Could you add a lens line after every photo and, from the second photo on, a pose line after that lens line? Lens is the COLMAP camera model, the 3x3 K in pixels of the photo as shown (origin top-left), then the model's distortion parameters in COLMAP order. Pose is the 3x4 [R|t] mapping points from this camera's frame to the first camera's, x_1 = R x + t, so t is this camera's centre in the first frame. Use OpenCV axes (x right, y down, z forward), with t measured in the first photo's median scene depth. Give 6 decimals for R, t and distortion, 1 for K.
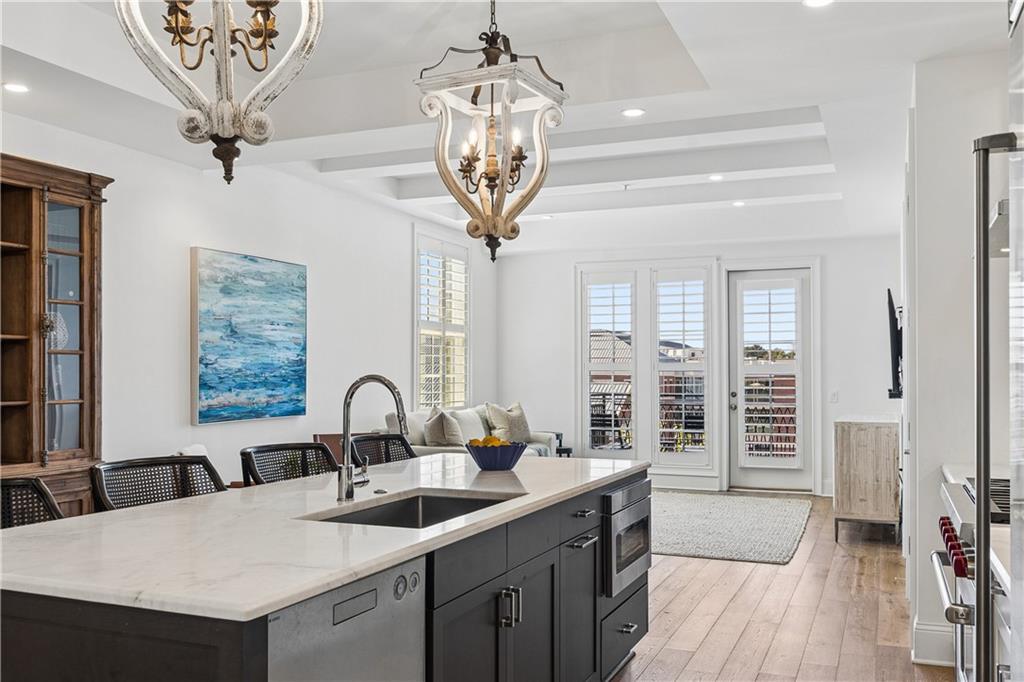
lens RADIAL K [[876.5, 0, 513.5], [0, 876.5, 371.8], [0, 0, 1]] dist [-0.018088, 0.016509]
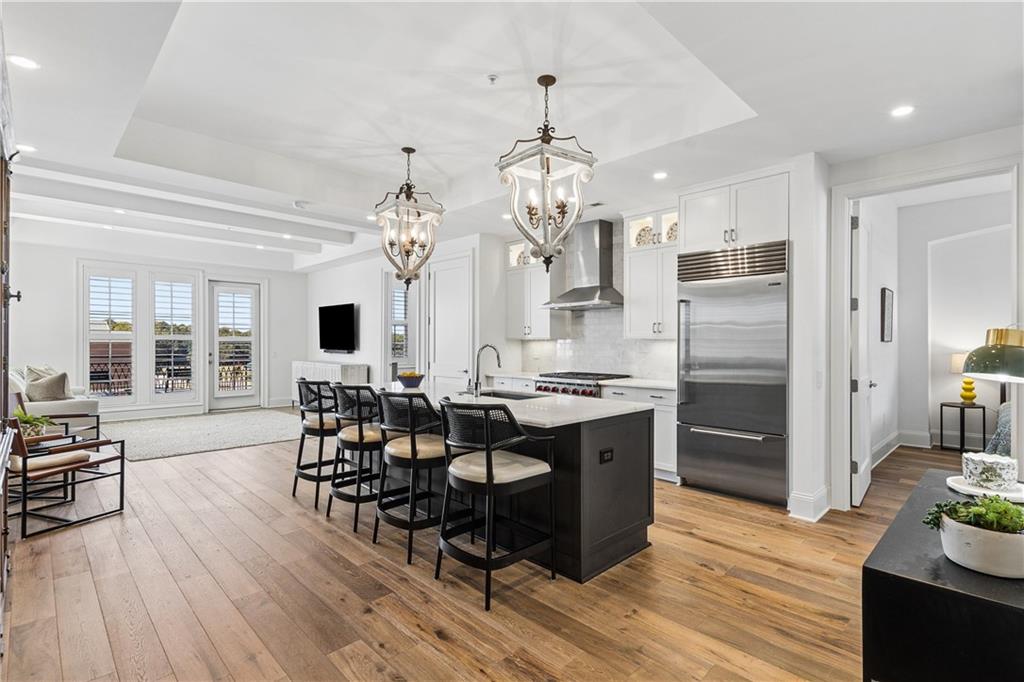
lens RADIAL K [[483.5, 0, 515.9], [0, 483.5, 338.9], [0, 0, 1]] dist [0.015868, -0.000040]
pose [[0.378107, 0.008136, 0.925726, -0.976341], [-0.005249, 0.999964, -0.006645, -0.001299], [-0.925747, -0.002346, 0.378136, 0.285396]]
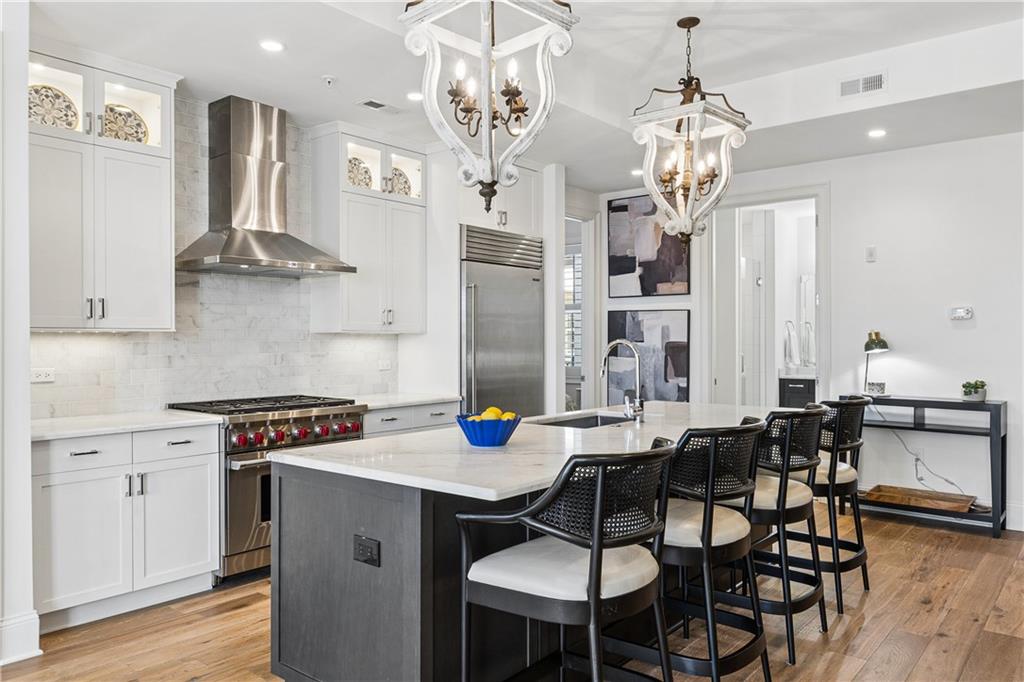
lens RADIAL K [[740.9, 0, 512.0], [0, 740.9, 341.0], [0, 0, 1]] dist [-0.002293, -0.004203]
pose [[-0.959259, 0.003569, 0.282505, -0.243607], [0.002858, 0.999992, -0.002928, 0.006381], [-0.282514, -0.002001, -0.959261, 1.624498]]
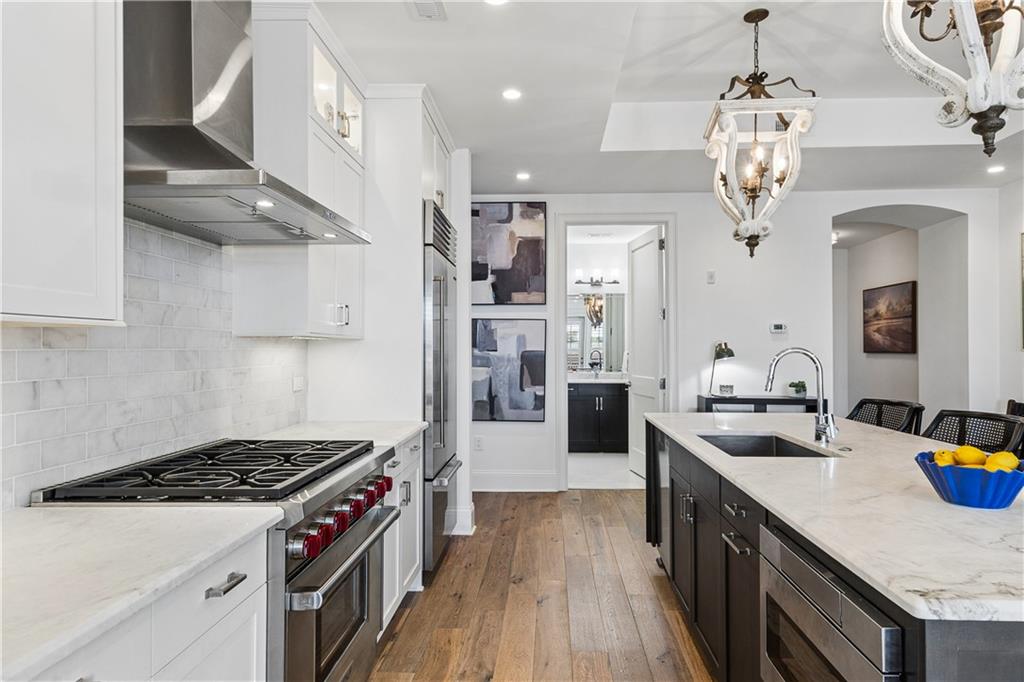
lens RADIAL K [[608.3, 0, 516.5], [0, 608.3, 343.3], [0, 0, 1]] dist [0.000200, 0.000323]
pose [[-0.937754, -0.000677, -0.347299, 0.399446], [0.004055, 0.999909, -0.012899, 0.004860], [0.347276, -0.013504, -0.937666, 1.200108]]
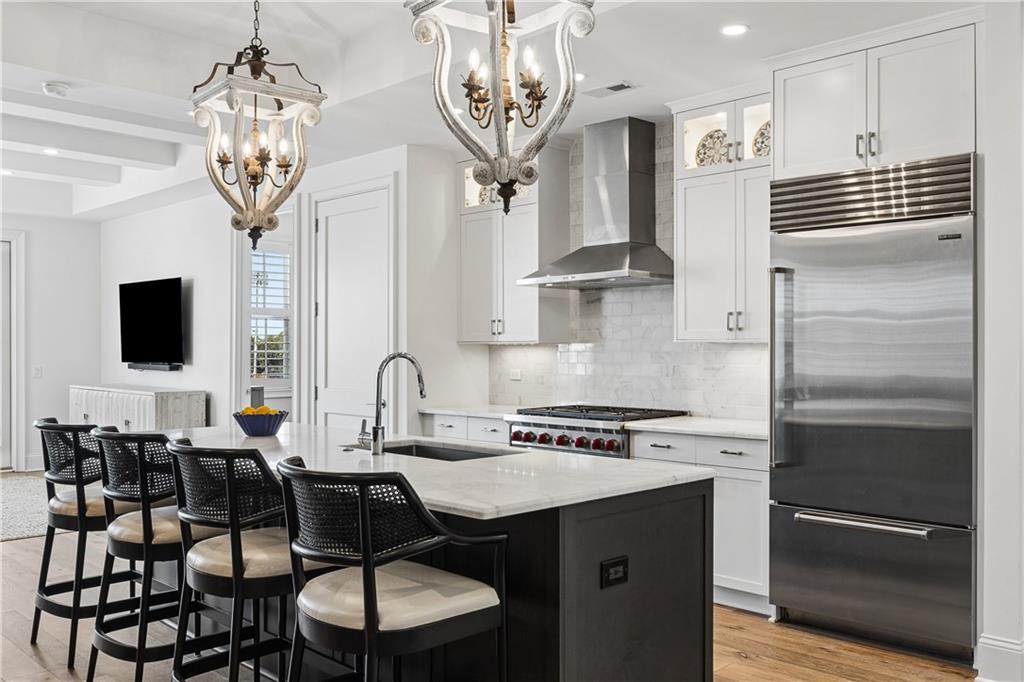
lens RADIAL K [[880.7, 0, 512.0], [0, 880.7, 341.0], [0, 0, 1]] dist [0.000874, -0.001634]
pose [[0.372544, 0.009925, 0.927962, -0.904869], [-0.003833, 0.999951, -0.009156, -0.001219], [-0.928007, -0.000146, 0.372563, 0.255382]]
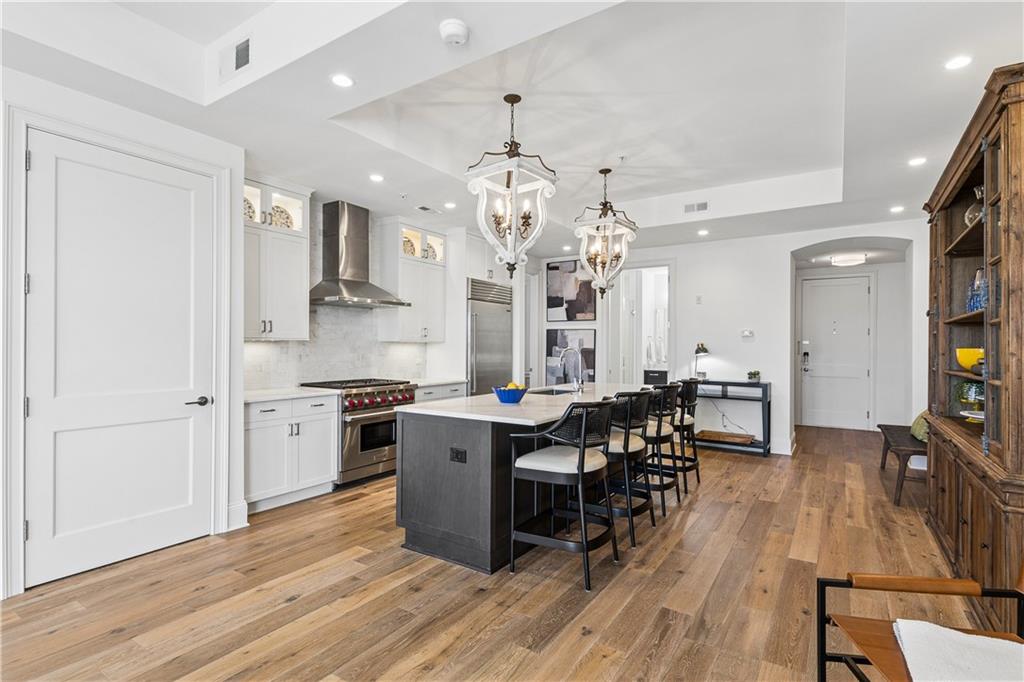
lens RADIAL K [[495.9, 0, 513.4], [0, 495.9, 344.7], [0, 0, 1]] dist [0.001375, -0.000184]
pose [[-0.984042, -0.002568, 0.177919, -0.184292], [-0.003941, 0.999965, -0.007365, 0.005877], [-0.177894, -0.007949, -0.984018, 1.832270]]
